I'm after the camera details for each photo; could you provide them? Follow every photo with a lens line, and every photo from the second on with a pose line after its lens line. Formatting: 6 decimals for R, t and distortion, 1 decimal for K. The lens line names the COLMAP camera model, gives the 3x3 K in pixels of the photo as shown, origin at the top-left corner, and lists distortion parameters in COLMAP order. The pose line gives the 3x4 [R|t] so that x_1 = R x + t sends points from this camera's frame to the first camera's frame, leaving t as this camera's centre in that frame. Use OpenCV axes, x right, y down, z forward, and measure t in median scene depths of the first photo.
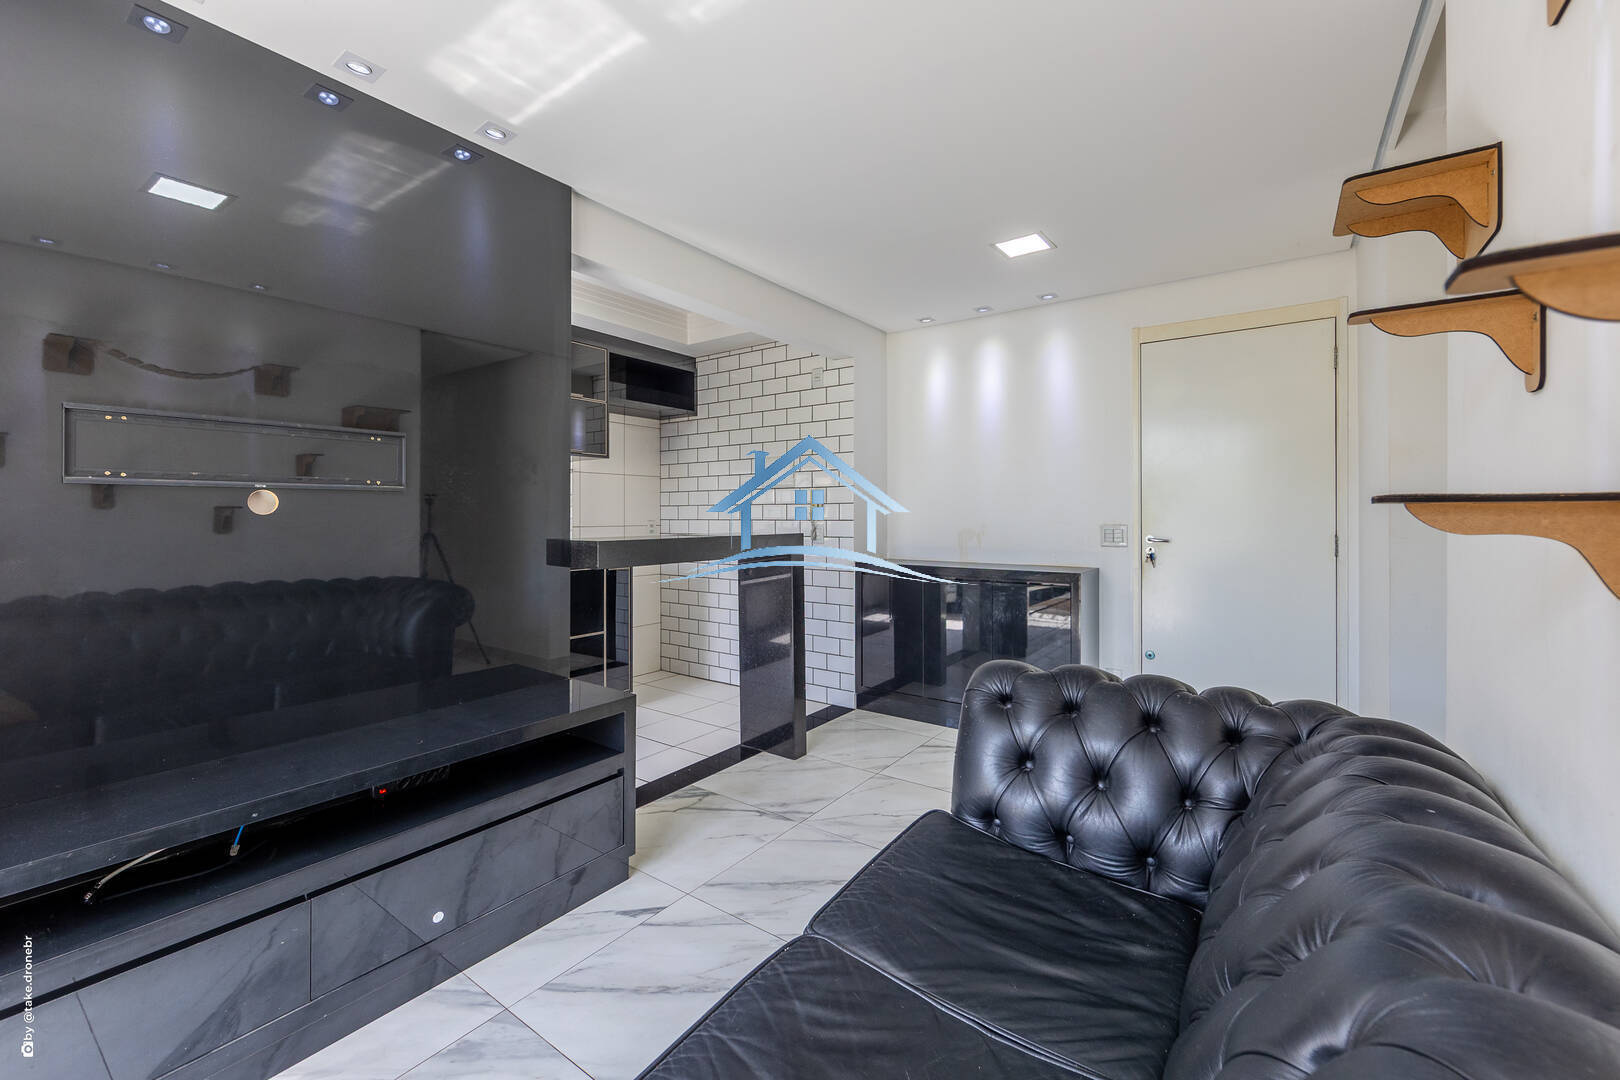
lens RADIAL K [[655.0, 0, 811.7], [0, 655.0, 516.5], [0, 0, 1]] dist [-0.001305, -0.000028]
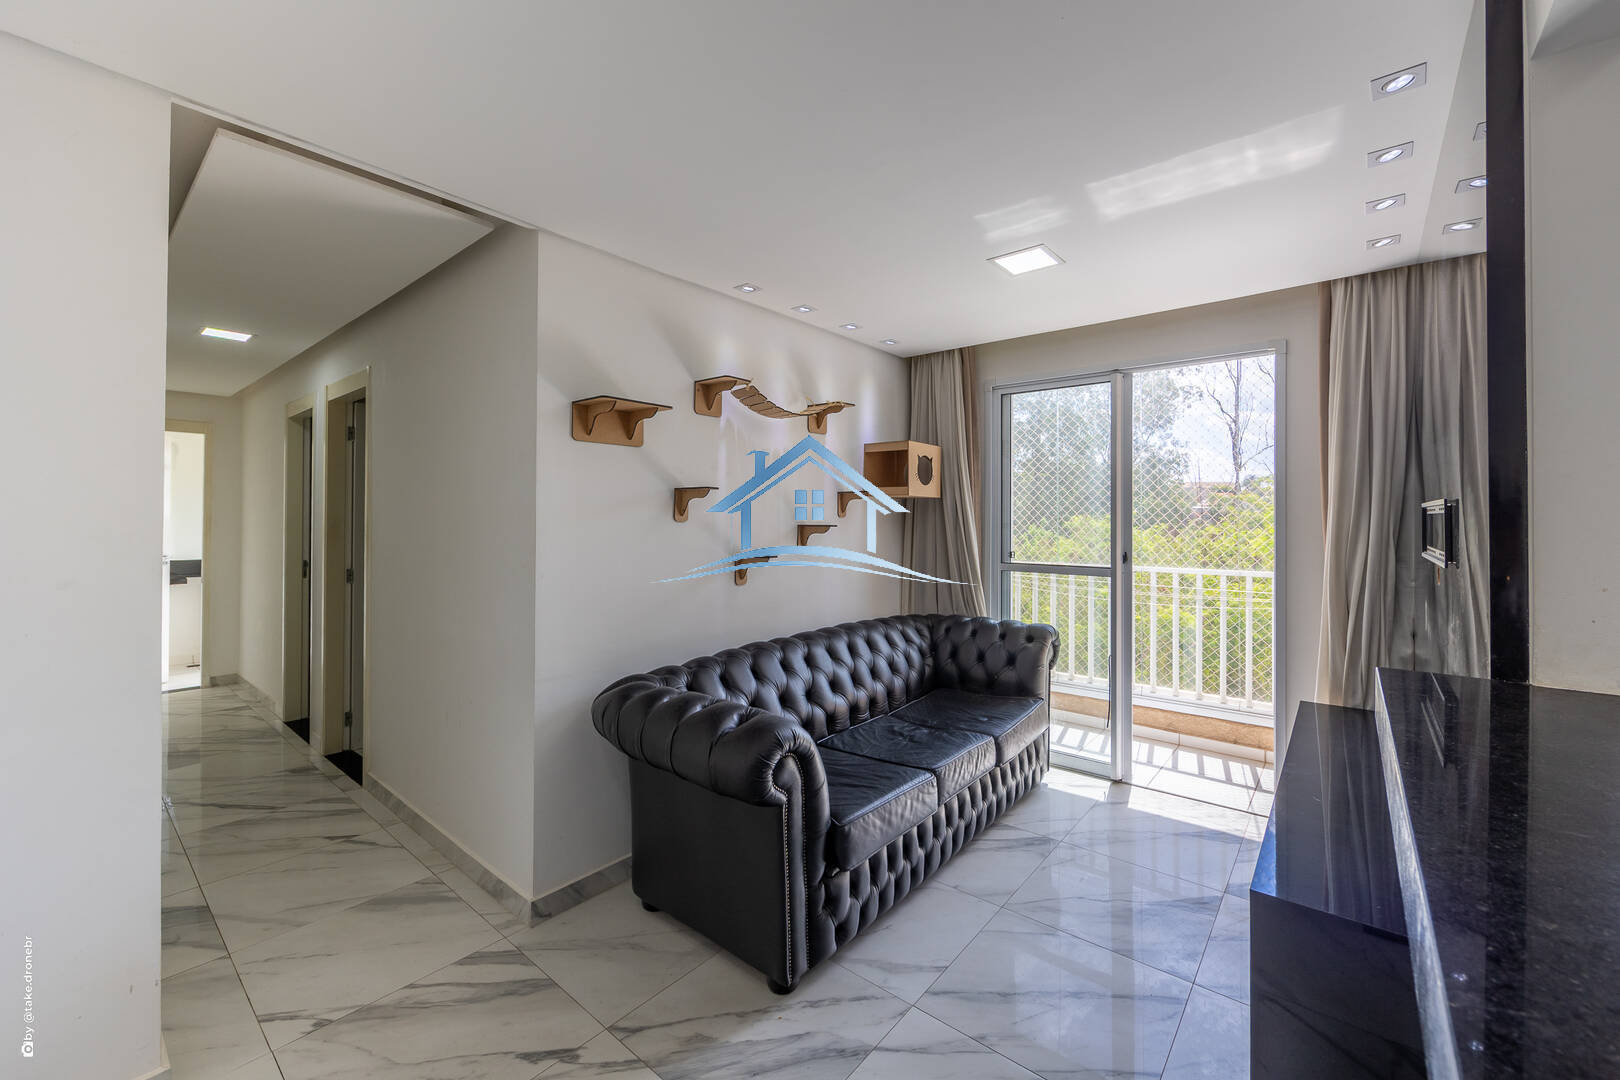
lens RADIAL K [[655.0, 0, 811.7], [0, 655.0, 516.5], [0, 0, 1]] dist [-0.001305, -0.000028]
pose [[-0.997073, -0.002062, 0.076424, 0.086510], [-0.002053, 0.999998, 0.000191, -0.073323], [-0.076424, 0.000033, -0.997075, 1.293919]]
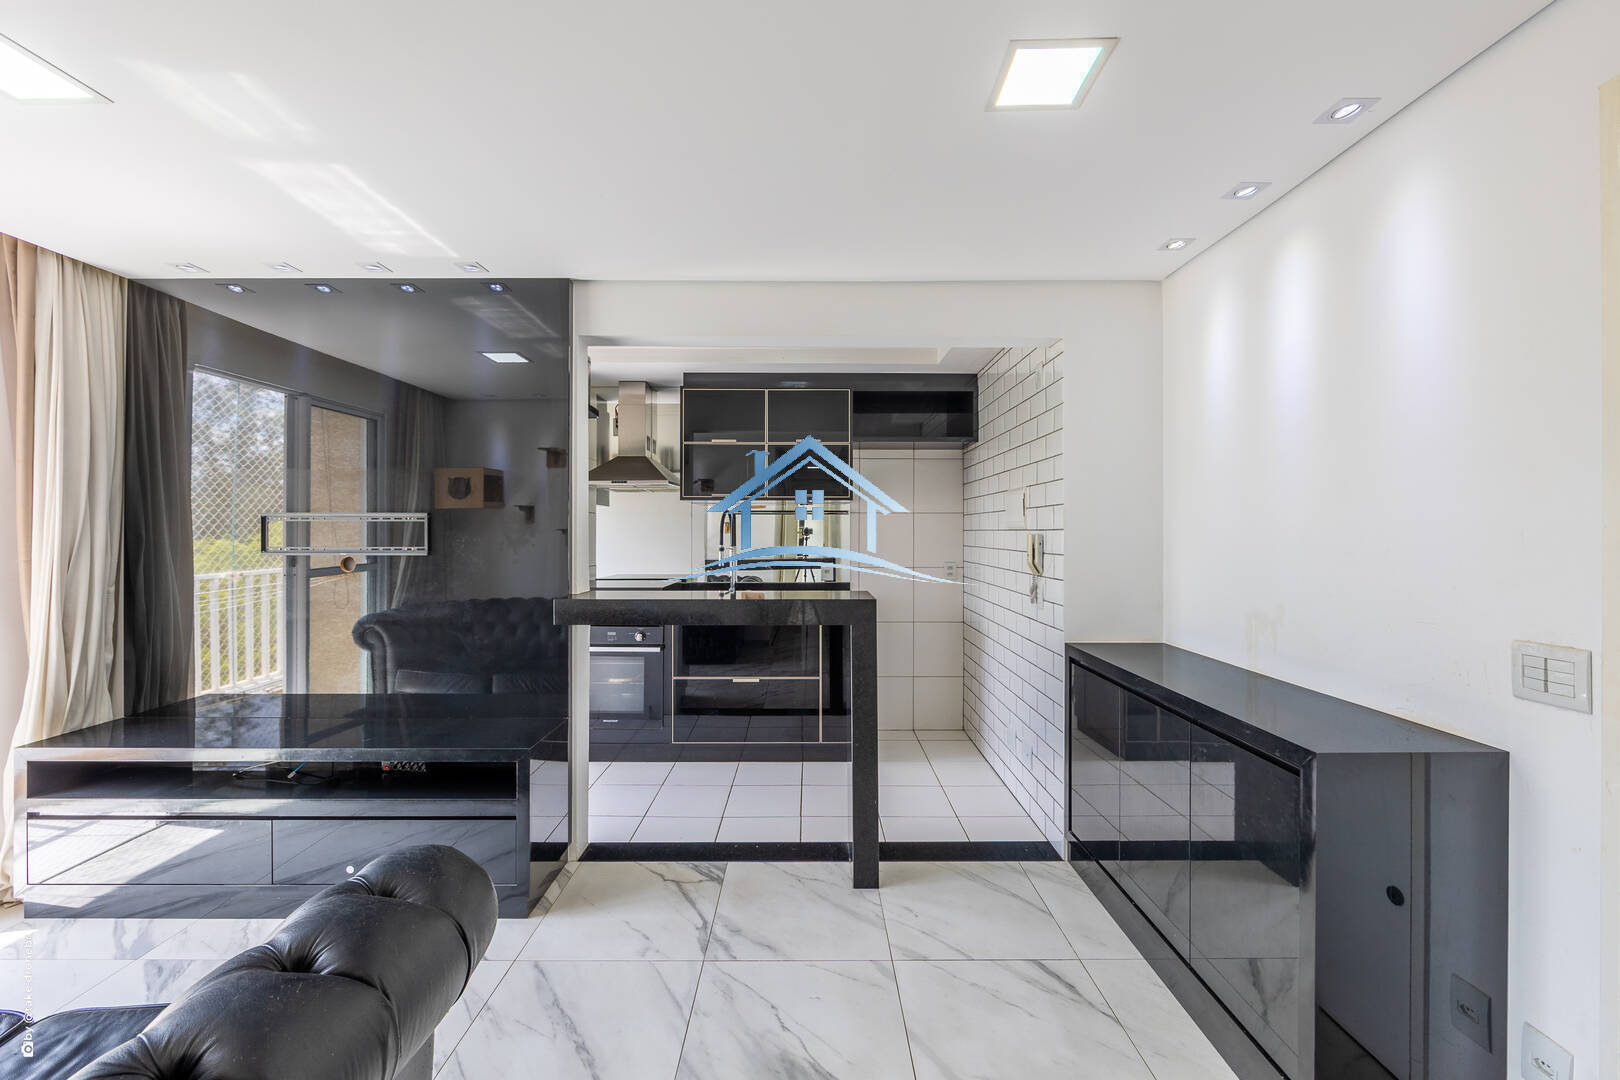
lens RADIAL K [[643.1, 0, 819.6], [0, 643.1, 532.5], [0, 0, 1]] dist [-0.003400, -0.000221]
pose [[0.590939, 0.004303, -0.806705, 0.651027], [-0.007195, 0.999974, 0.000063, -0.060037], [0.806684, 0.005767, 0.590955, 0.589820]]
